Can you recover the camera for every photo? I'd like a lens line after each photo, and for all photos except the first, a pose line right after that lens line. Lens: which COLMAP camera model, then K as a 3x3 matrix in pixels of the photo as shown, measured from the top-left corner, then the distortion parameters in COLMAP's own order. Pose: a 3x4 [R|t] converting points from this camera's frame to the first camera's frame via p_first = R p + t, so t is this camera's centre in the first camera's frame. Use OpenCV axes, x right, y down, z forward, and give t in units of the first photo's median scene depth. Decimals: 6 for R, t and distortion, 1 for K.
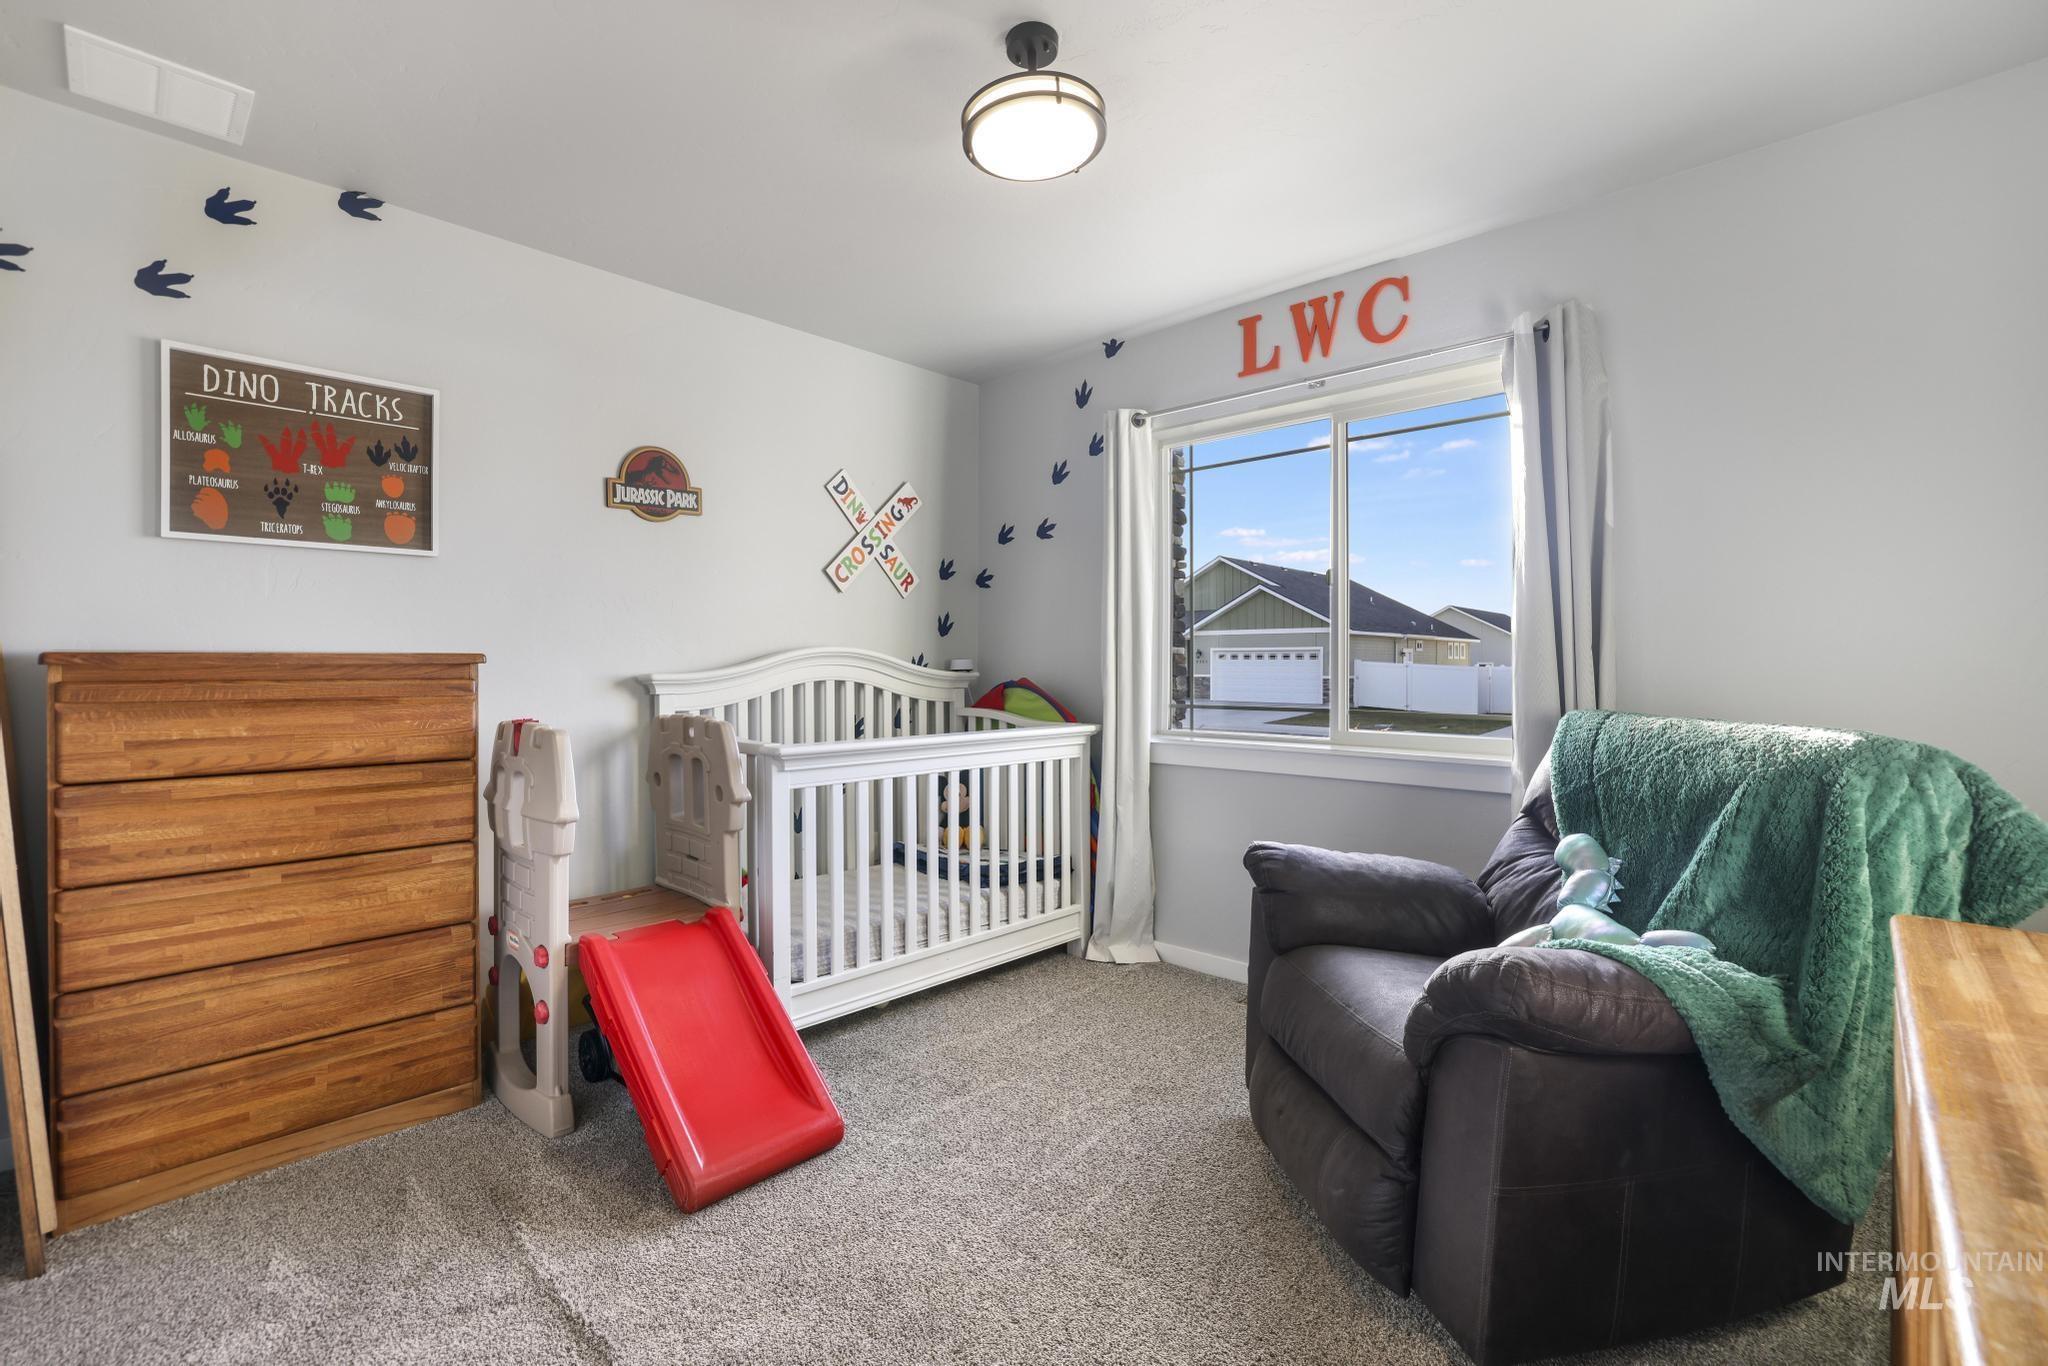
lens RADIAL K [[909.2, 0, 1024.7], [0, 909.2, 667.9], [0, 0, 1]] dist [-0.041608, 0.012154]
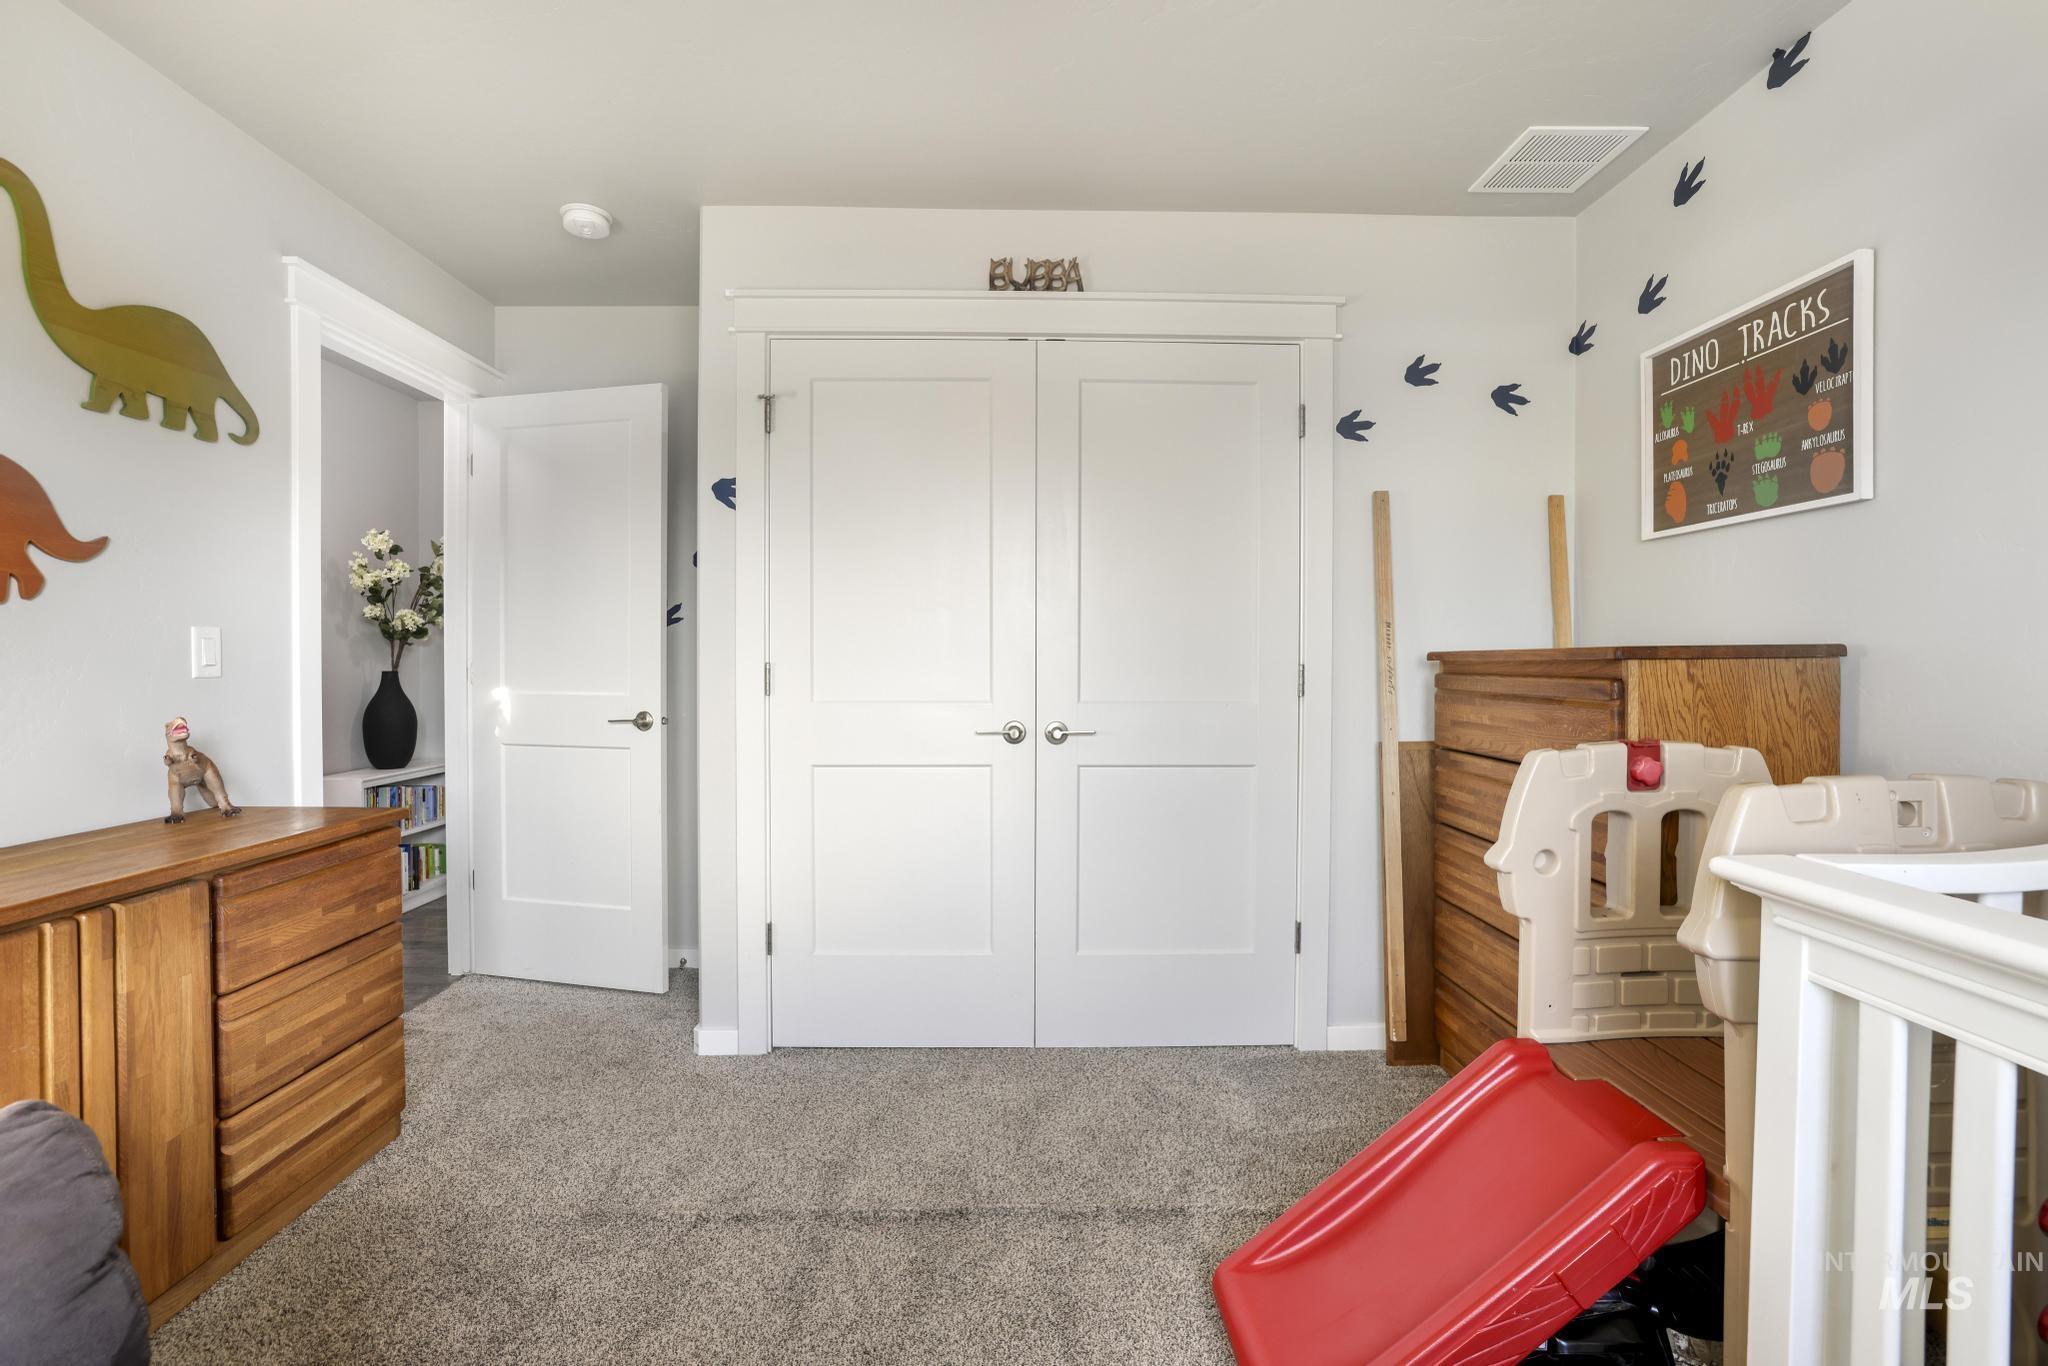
lens RADIAL K [[909.2, 0, 1025.5], [0, 909.2, 671.8], [0, 0, 1]] dist [-0.041608, 0.012154]
pose [[-0.722608, 0.010031, -0.691185, 0.272847], [-0.001673, 0.999866, 0.016261, -0.006740], [0.691256, 0.012907, -0.722494, 1.155745]]
